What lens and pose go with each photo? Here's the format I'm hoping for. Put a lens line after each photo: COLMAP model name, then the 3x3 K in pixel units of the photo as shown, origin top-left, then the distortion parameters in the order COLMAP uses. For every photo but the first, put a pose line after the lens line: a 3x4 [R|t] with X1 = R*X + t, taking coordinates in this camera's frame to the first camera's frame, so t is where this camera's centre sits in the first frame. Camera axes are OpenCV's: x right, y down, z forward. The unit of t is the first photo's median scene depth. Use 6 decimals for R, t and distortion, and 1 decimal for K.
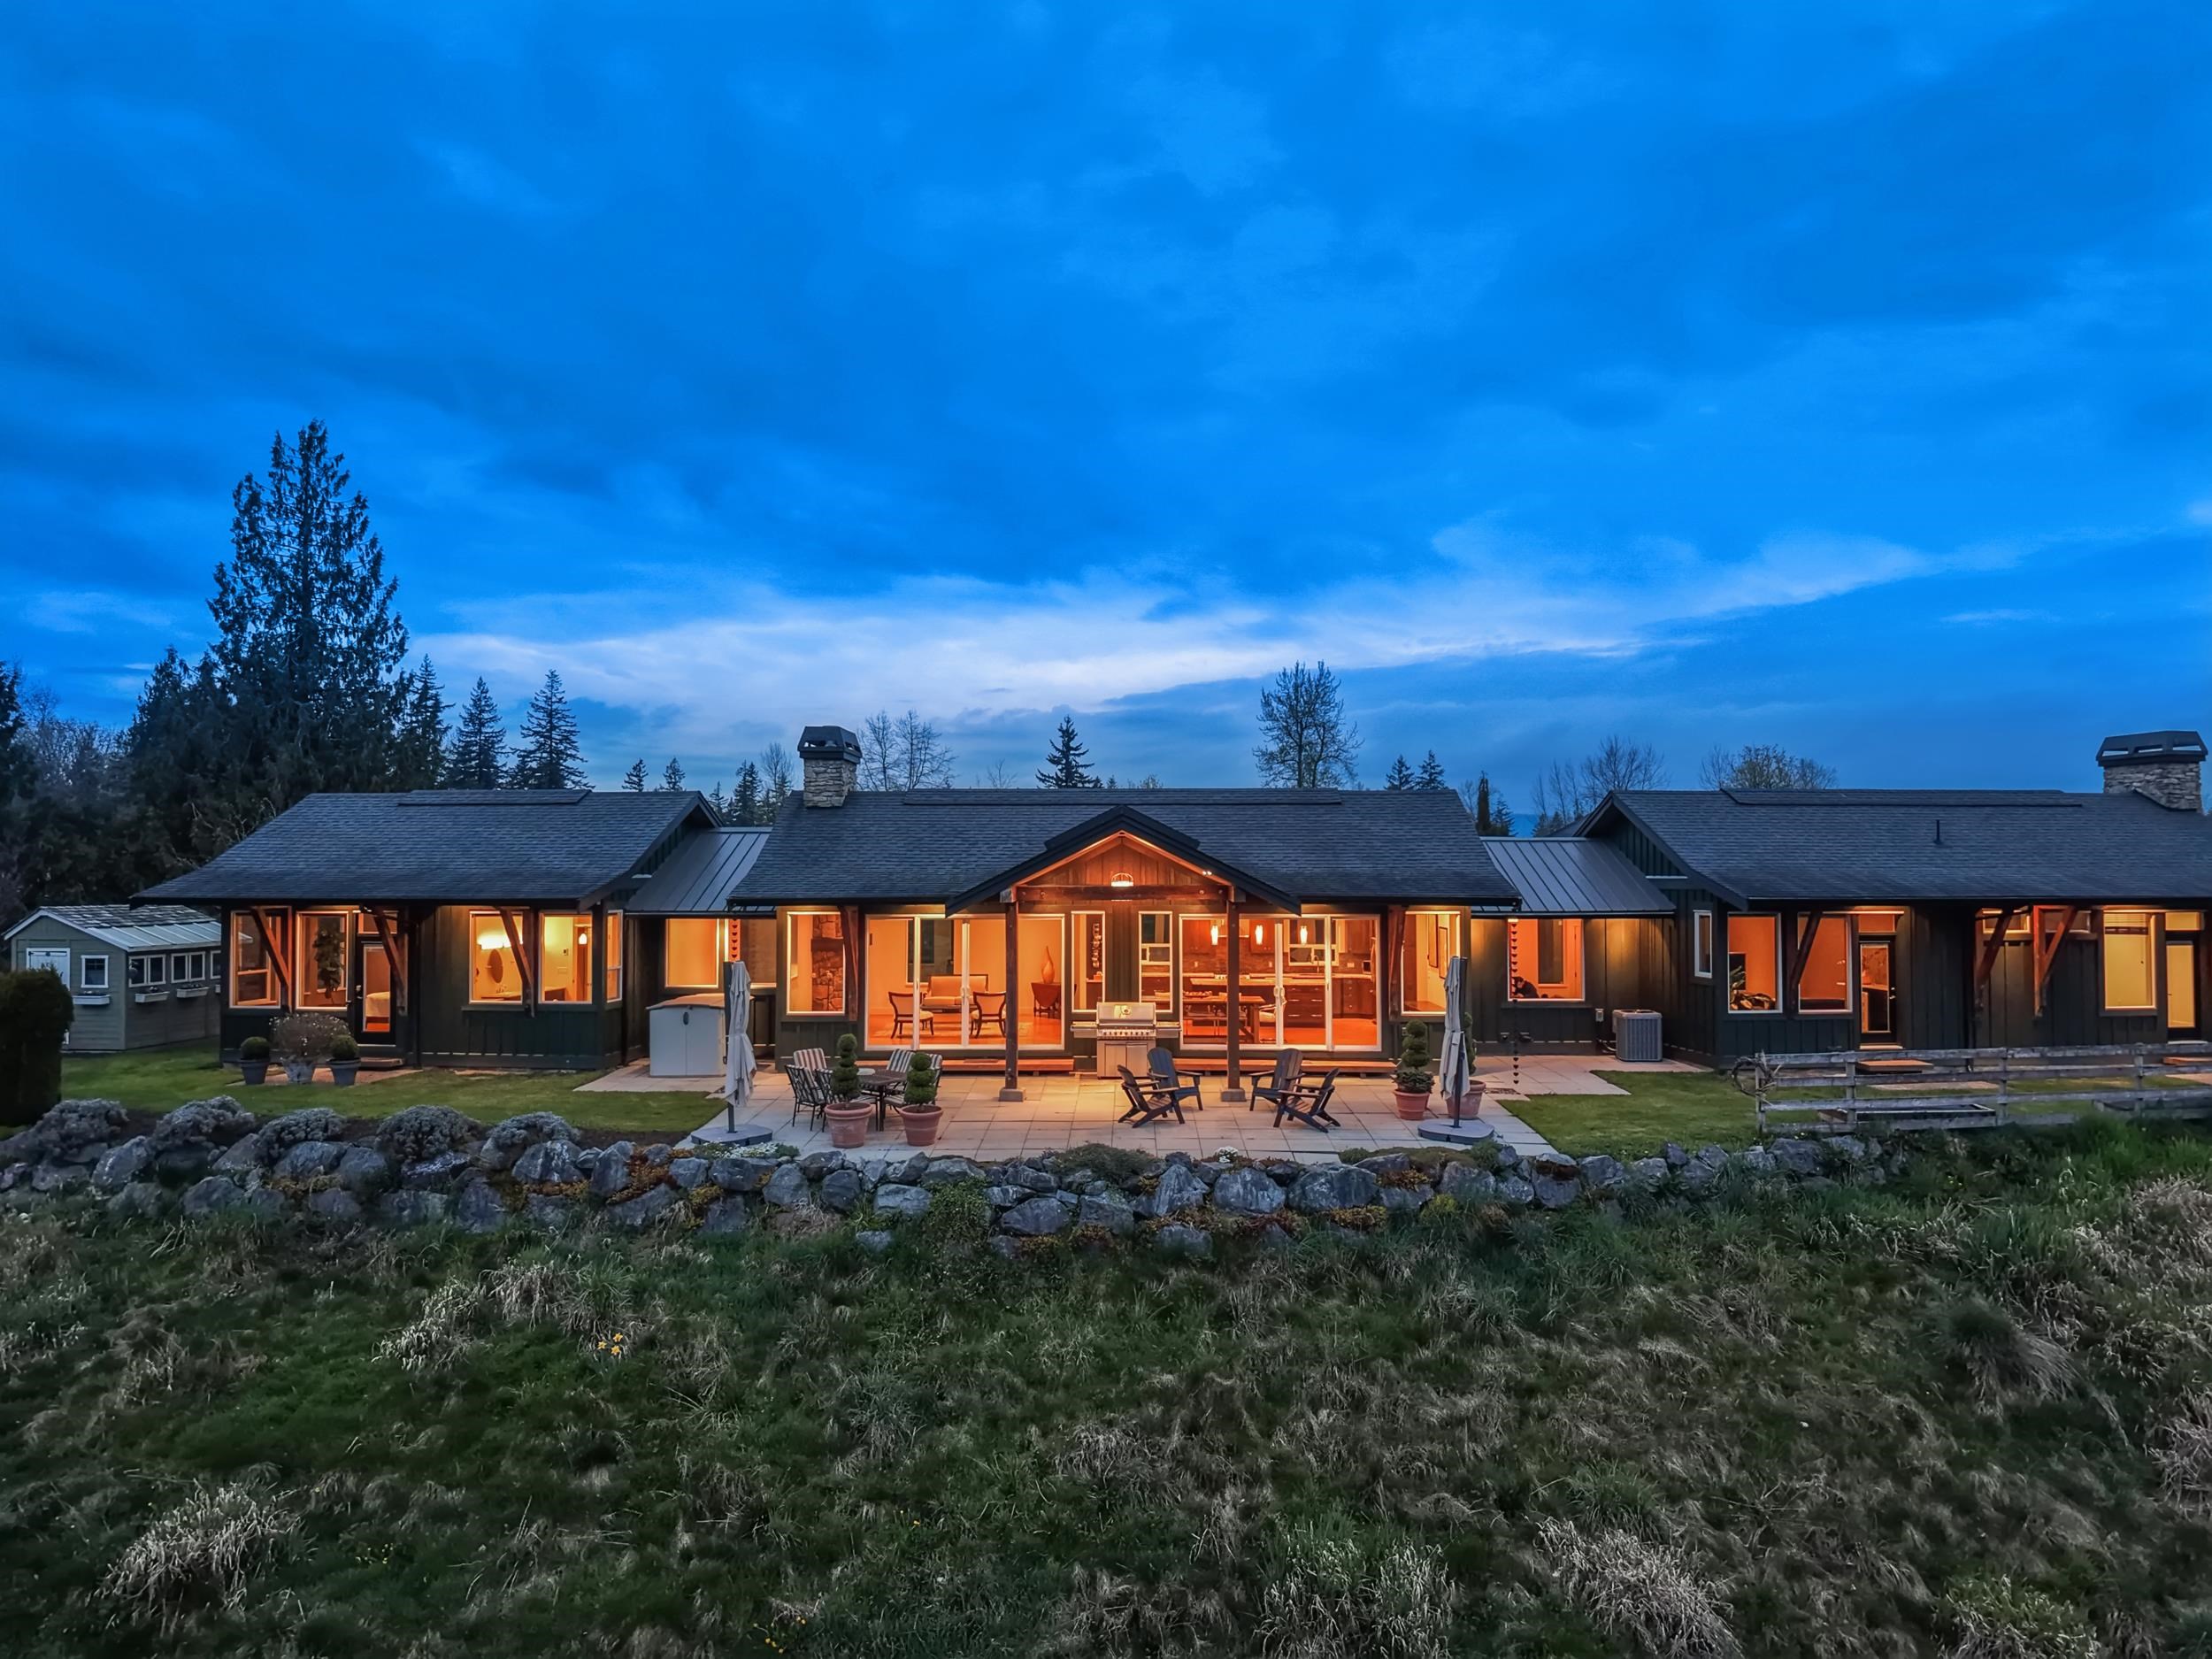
lens RADIAL K [[1479.6, 0, 1106.0], [0, 1479.6, 829.5], [0, 0, 1]] dist [0.022674, 0.000716]
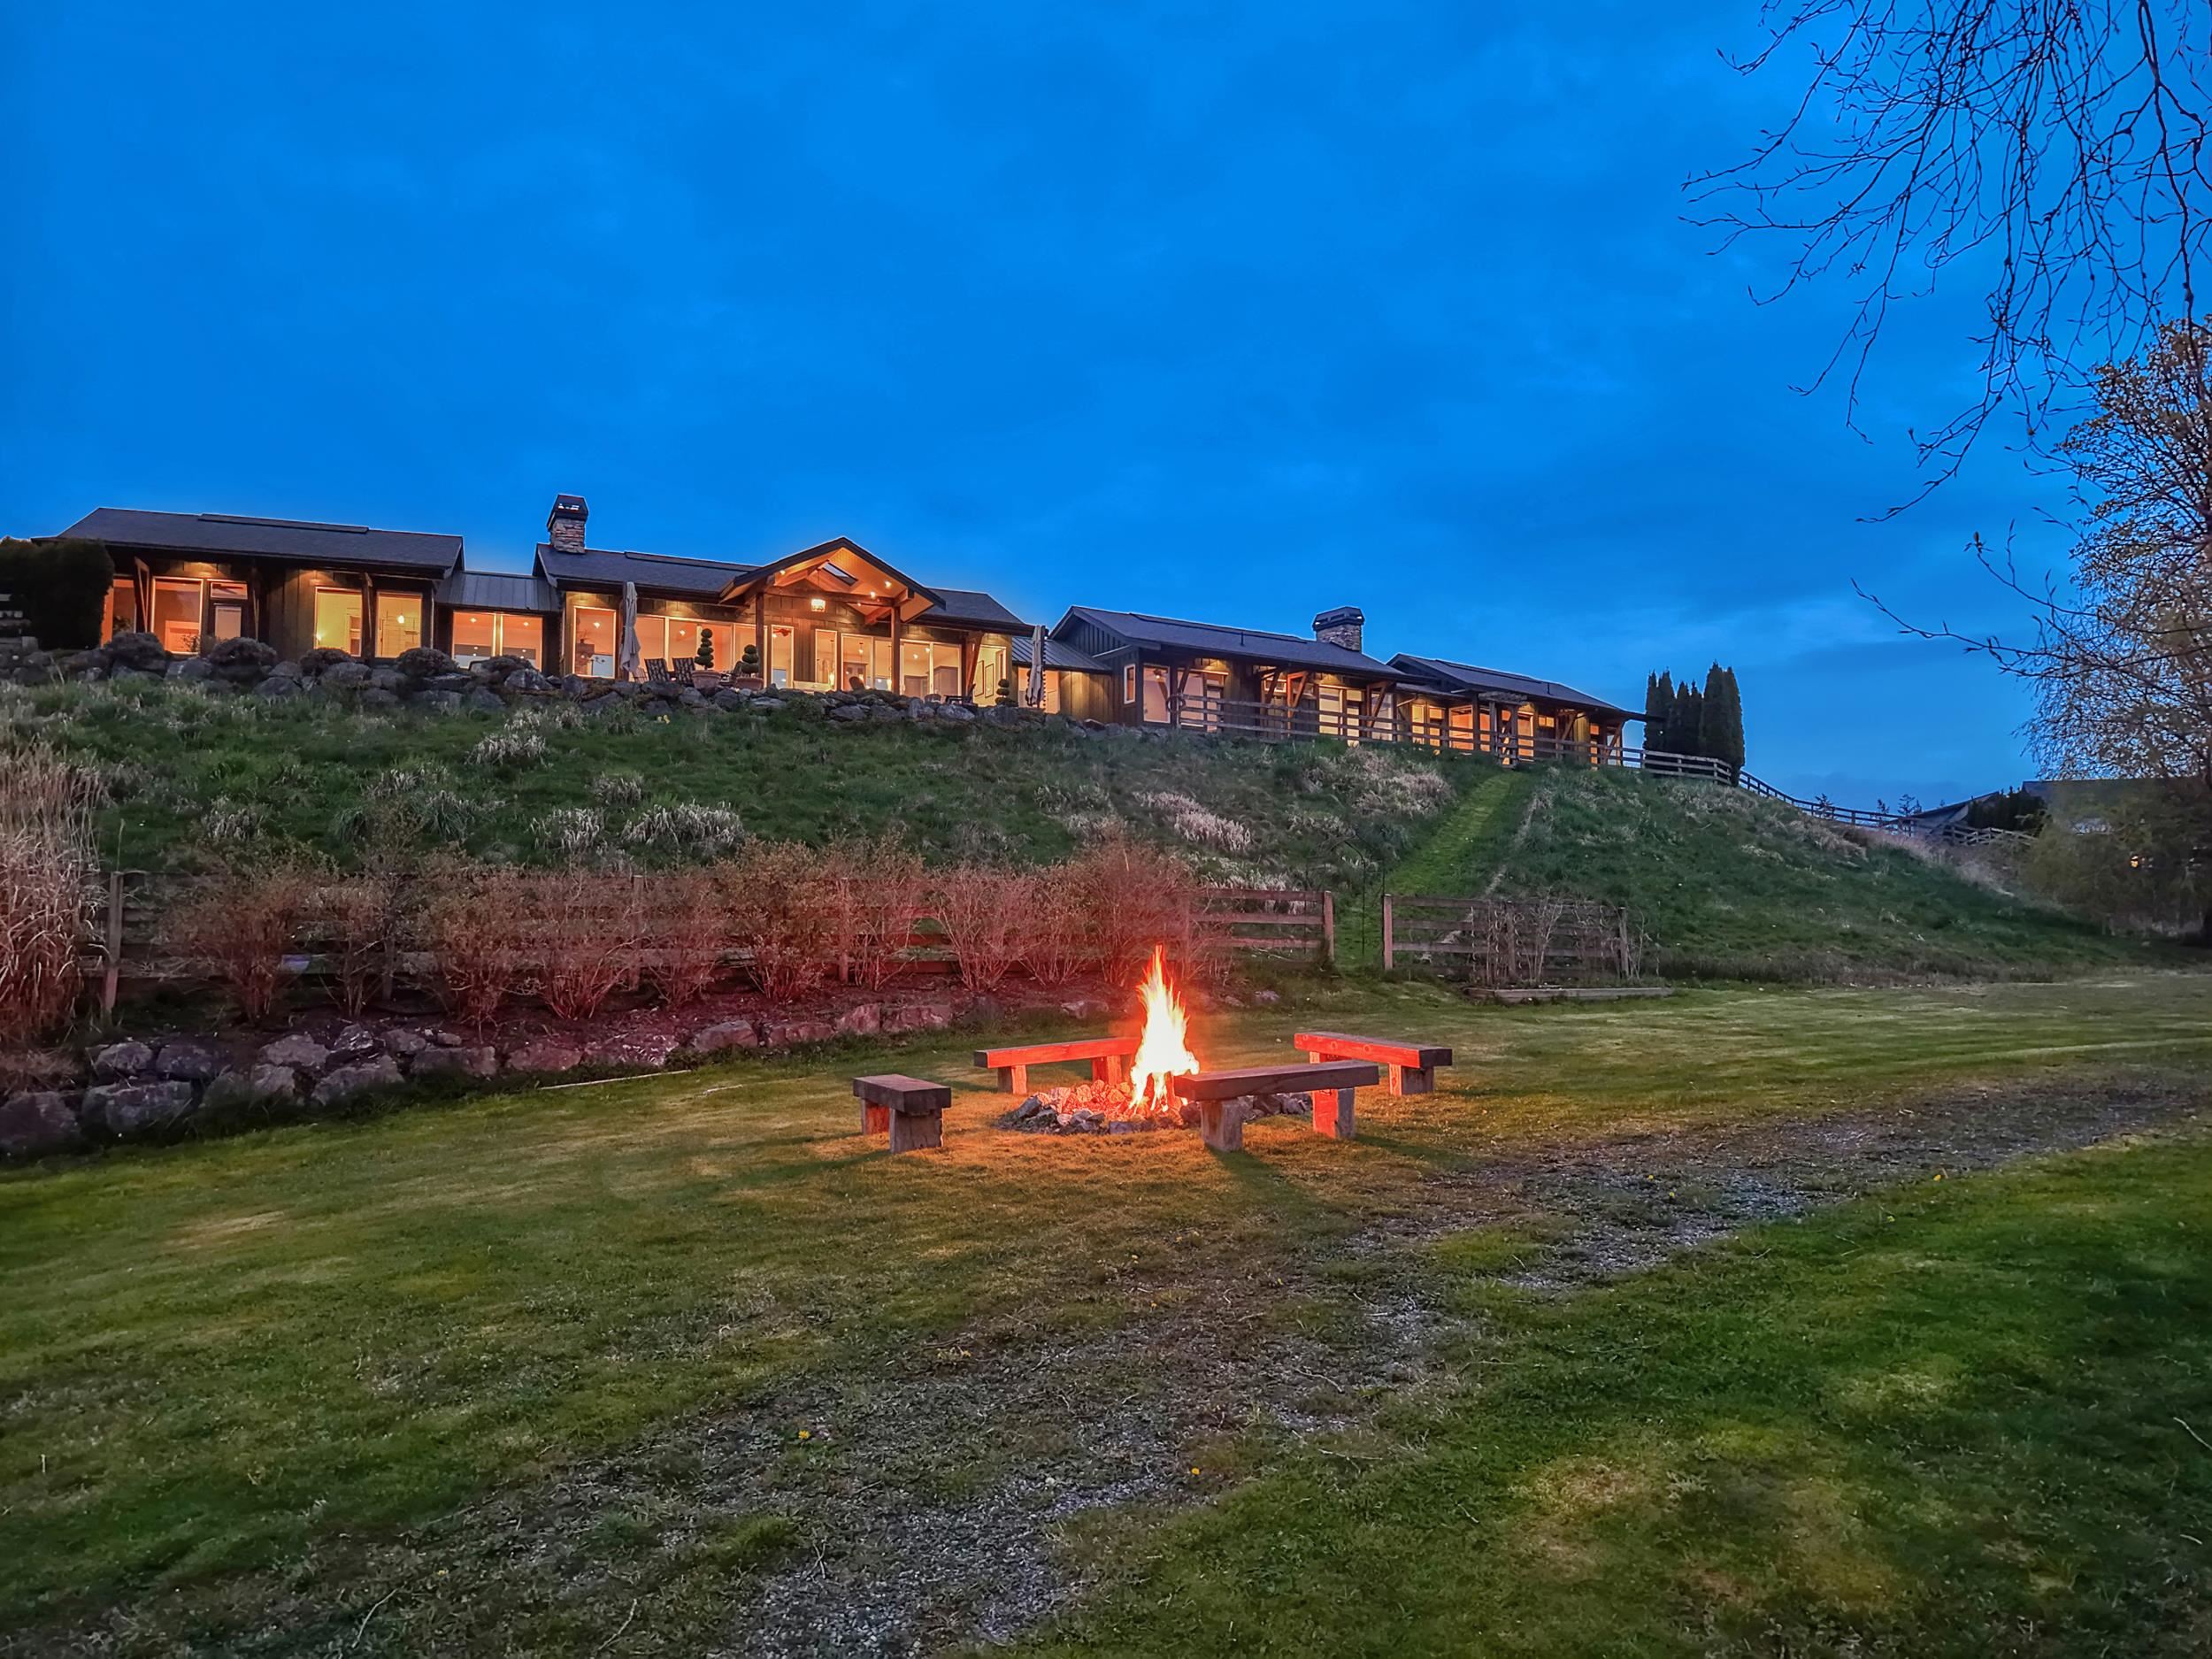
lens RADIAL K [[1534.8, 0, 1106.0], [0, 1534.8, 829.5], [0, 0, 1]] dist [0.053798, -0.000744]
pose [[0.886794, 0.033469, 0.460952, -0.429834], [-0.008855, 0.998422, -0.055457, 0.345436], [-0.462081, 0.045097, 0.885690, -0.543921]]
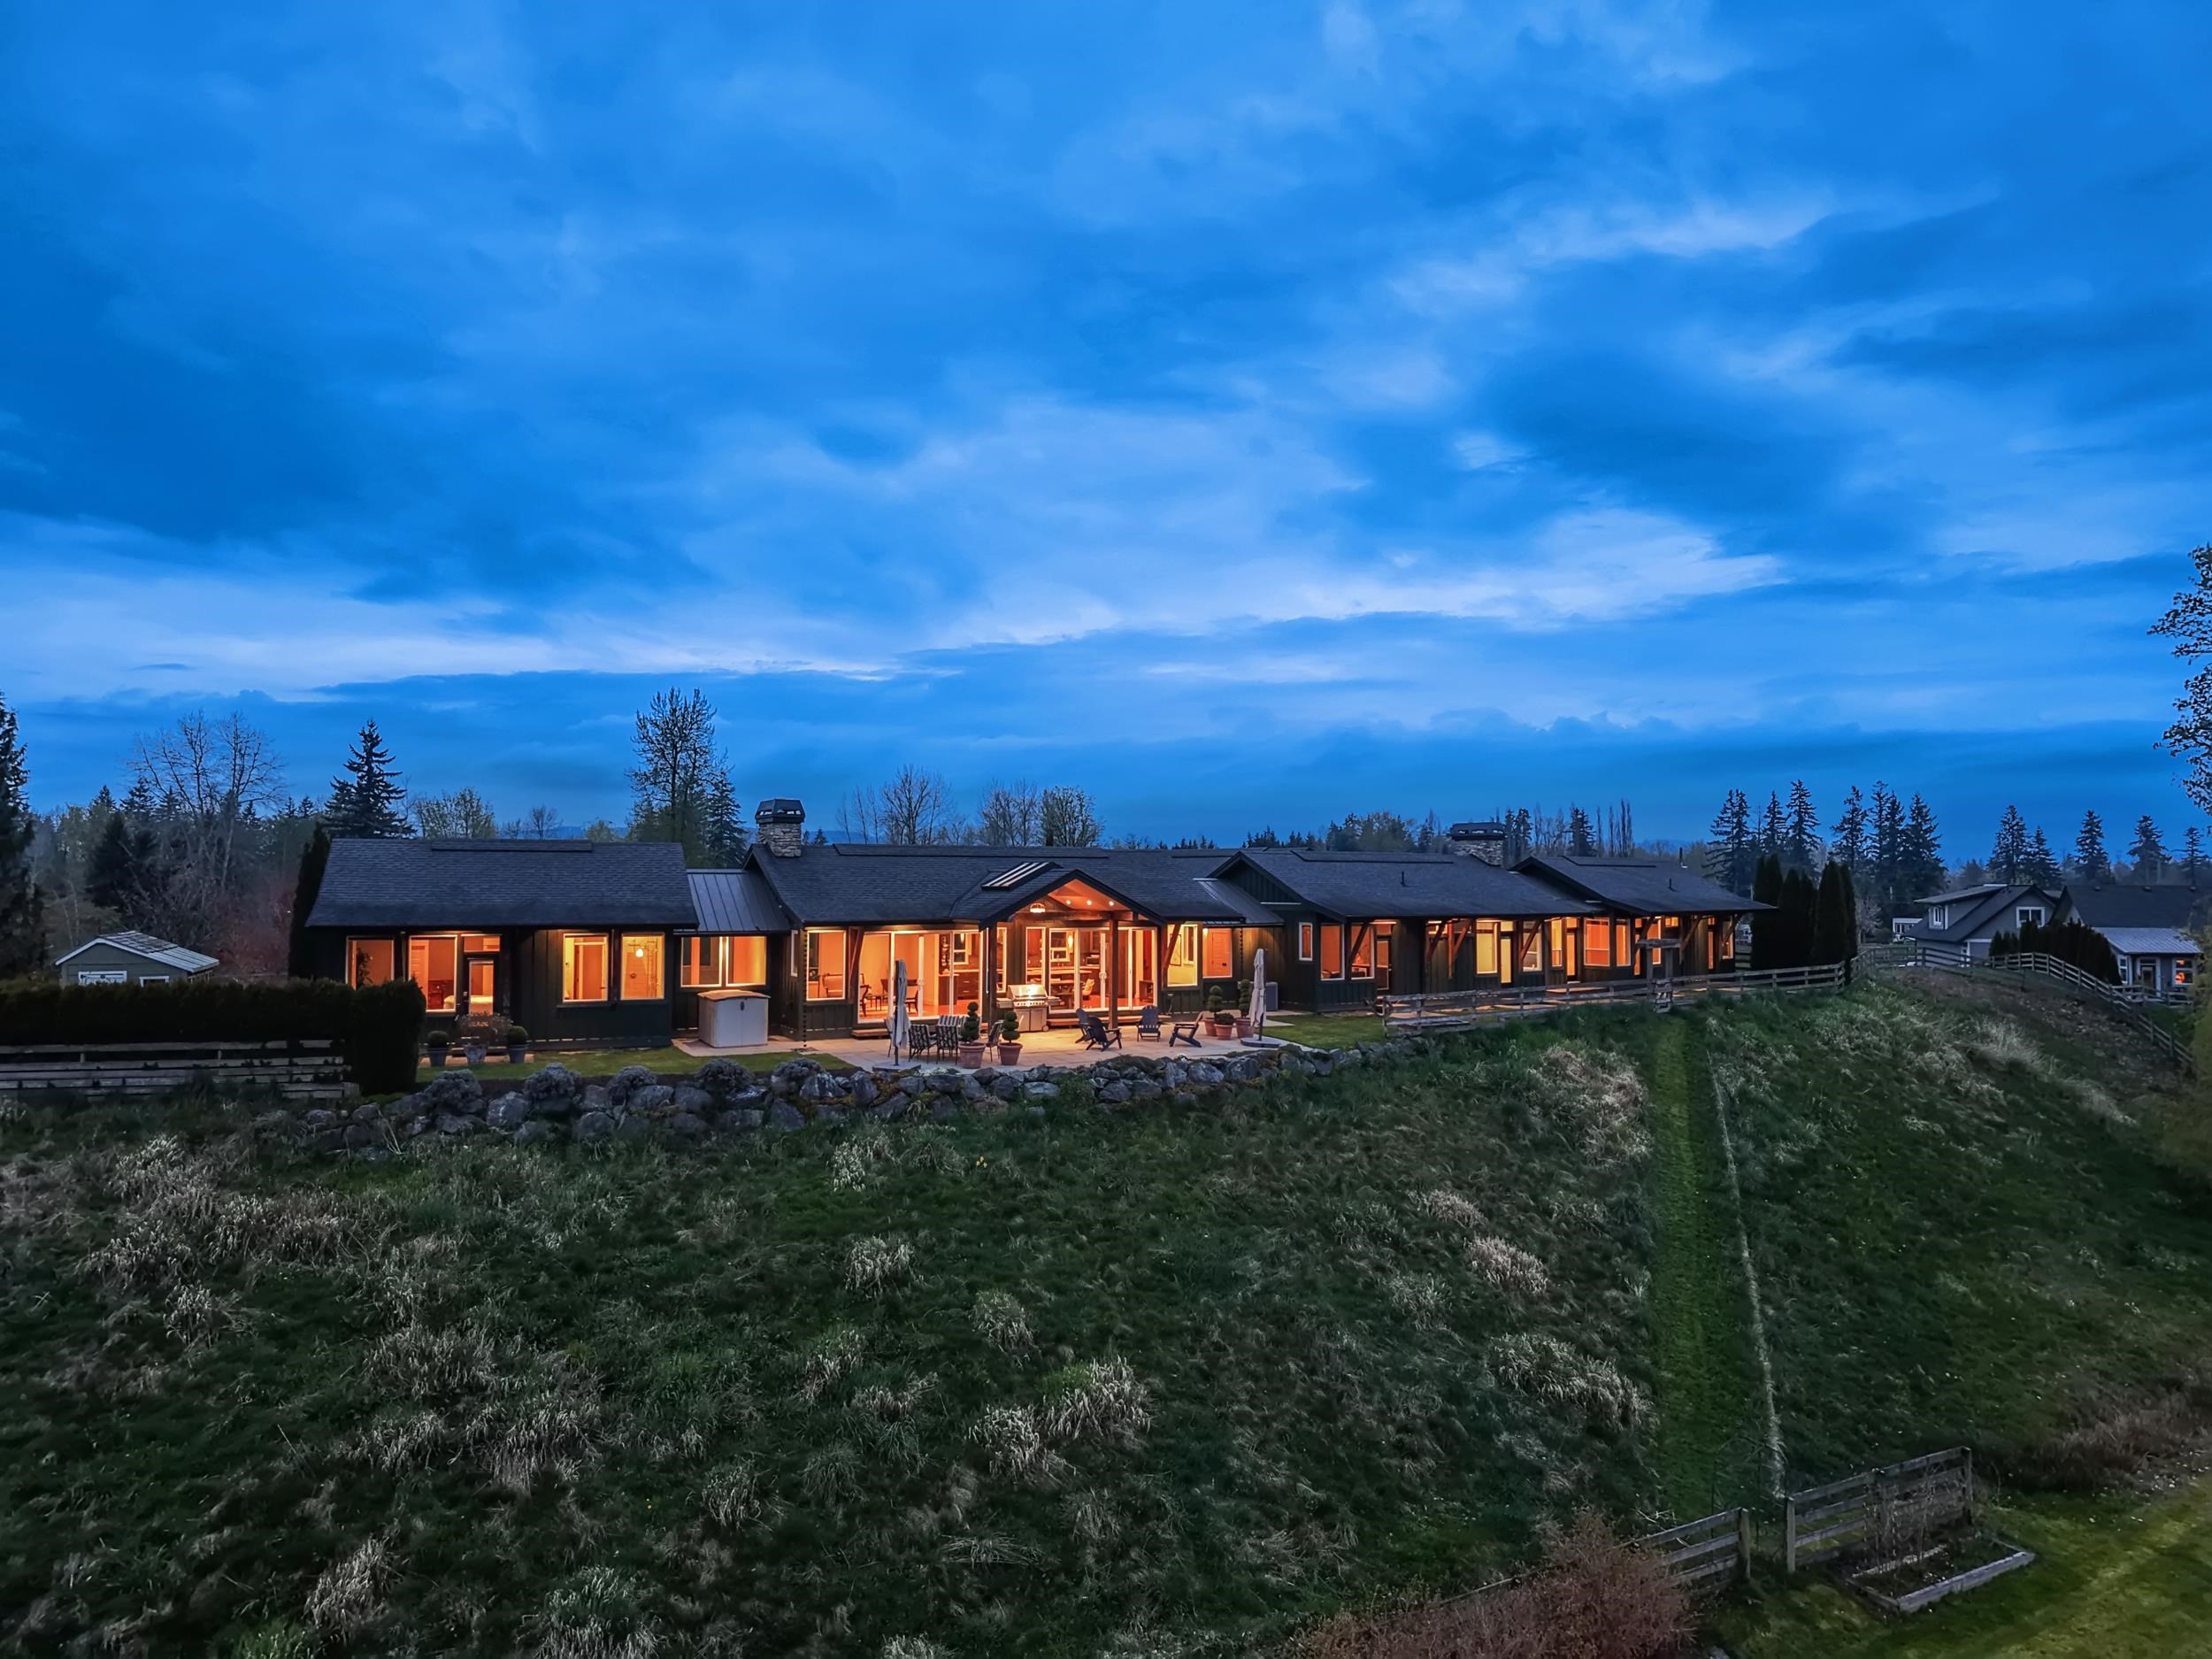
lens RADIAL K [[1502.1, 0, 1103.5], [0, 1502.1, 872.8], [0, 0, 1]] dist [0.195357, -0.289776]
pose [[0.873395, 0.006249, 0.486972, -0.671145], [-0.016087, 0.999742, 0.016024, -0.029157], [-0.486746, -0.021829, 0.873271, -0.431496]]
